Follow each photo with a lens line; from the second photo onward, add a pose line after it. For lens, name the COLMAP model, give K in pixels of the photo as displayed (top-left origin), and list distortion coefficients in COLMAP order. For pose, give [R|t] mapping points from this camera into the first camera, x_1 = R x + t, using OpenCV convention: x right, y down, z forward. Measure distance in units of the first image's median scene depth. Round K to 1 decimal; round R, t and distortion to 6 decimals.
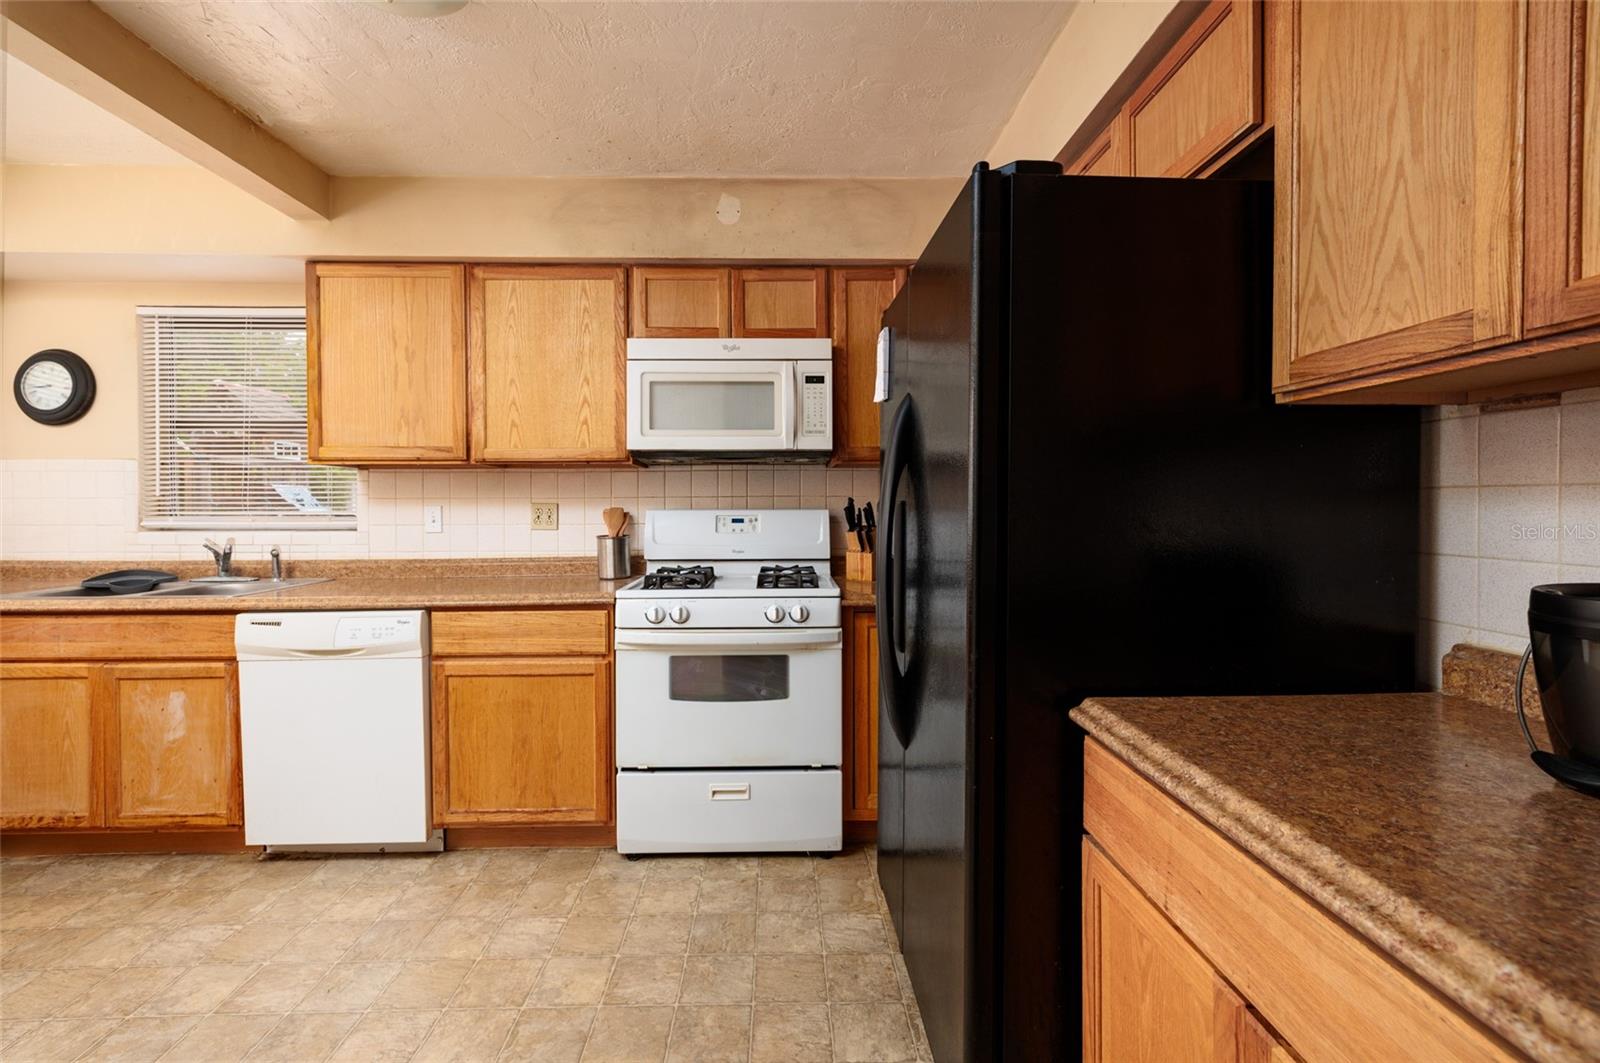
lens RADIAL K [[686.3, 0, 794.5], [0, 686.3, 533.3], [0, 0, 1]] dist [0.009219, 0.000212]
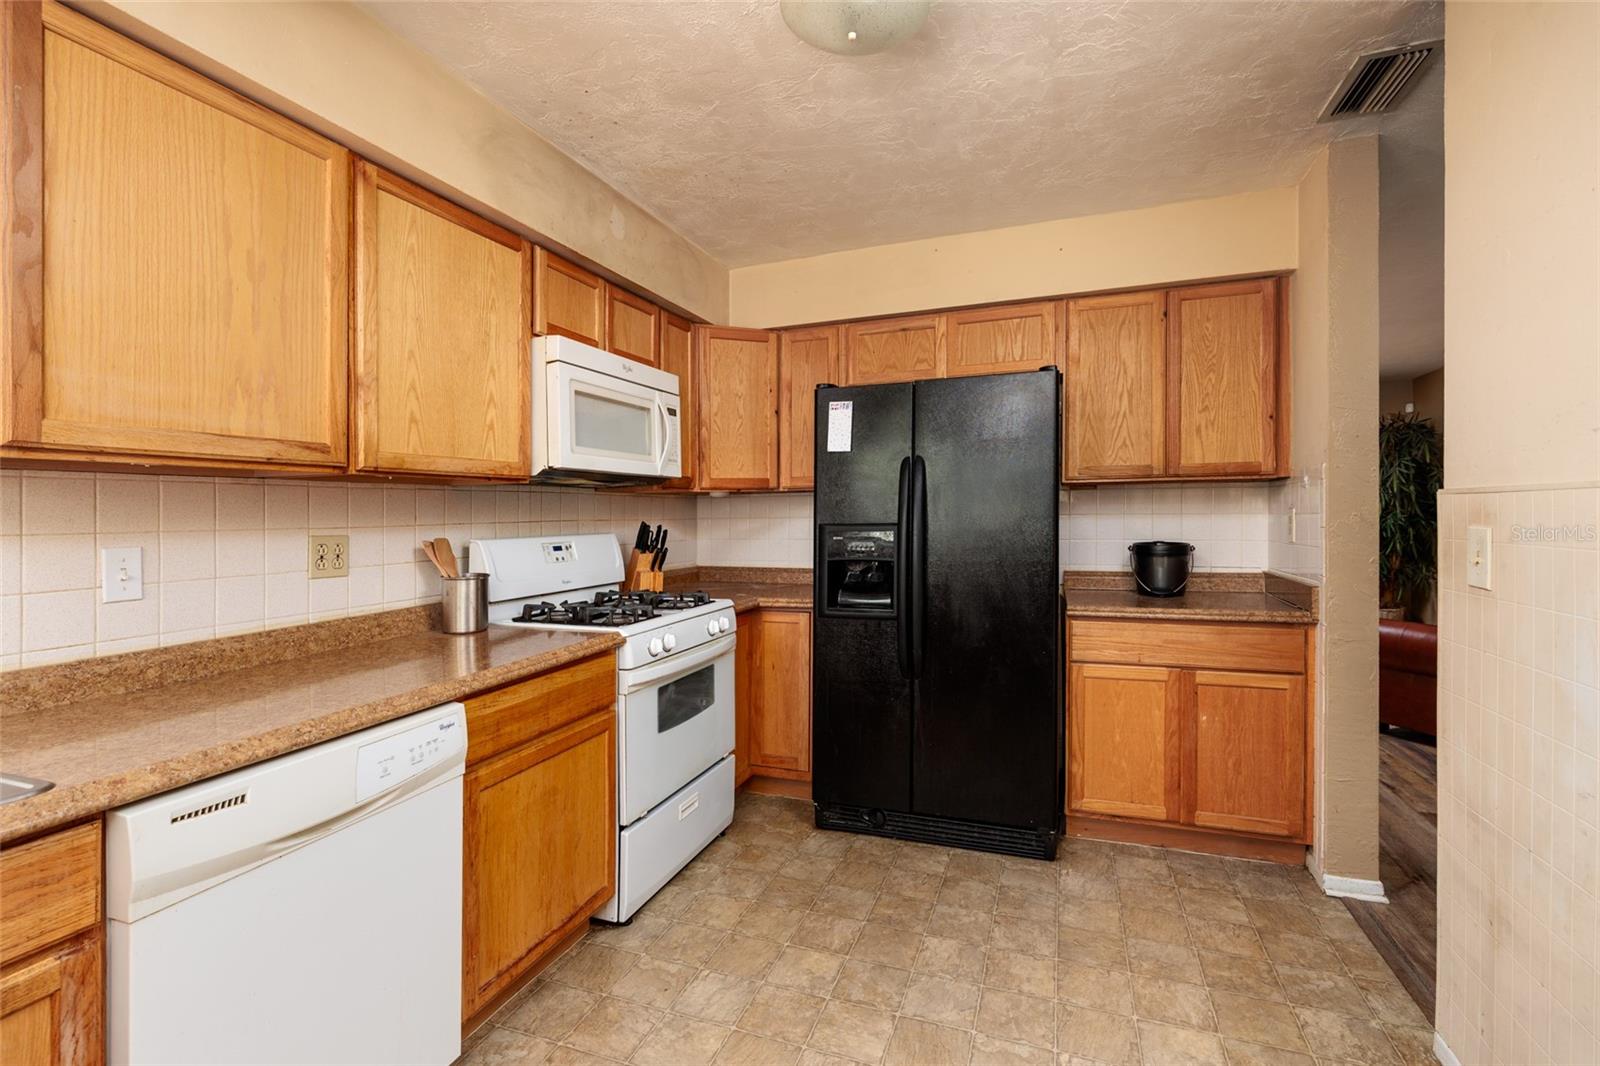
lens RADIAL K [[713.4, 0, 790.3], [0, 713.4, 559.5], [0, 0, 1]] dist [0.001781, 0.000638]
pose [[0.383089, -0.061226, 0.921680, -0.985804], [0.053789, 0.997586, 0.043911, -0.033724], [-0.922144, 0.032755, 0.385457, 0.422667]]
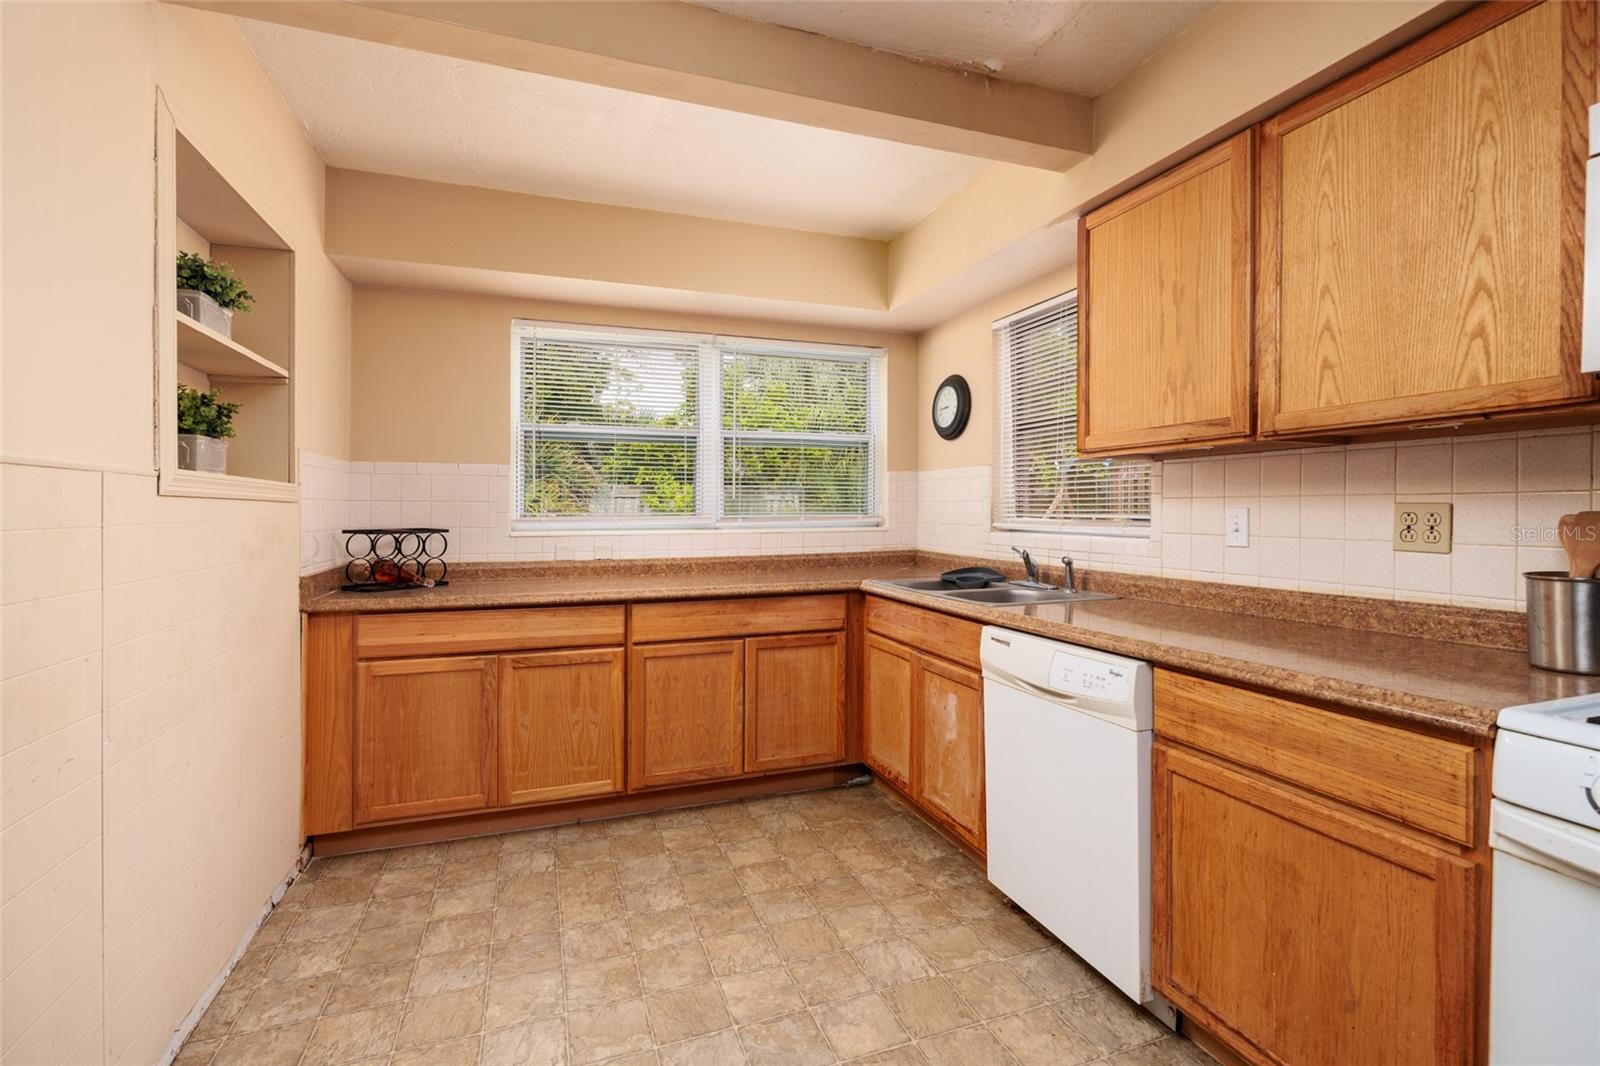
lens RADIAL K [[720.5, 0, 800.0], [0, 720.5, 516.5], [0, 0, 1]] dist [-0.001643, 0.000563]
pose [[0.319635, 0.012528, -0.947458, 0.020719], [-0.038819, 0.999246, 0.000116, -0.017191], [0.946745, 0.036742, 0.319880, 0.428931]]
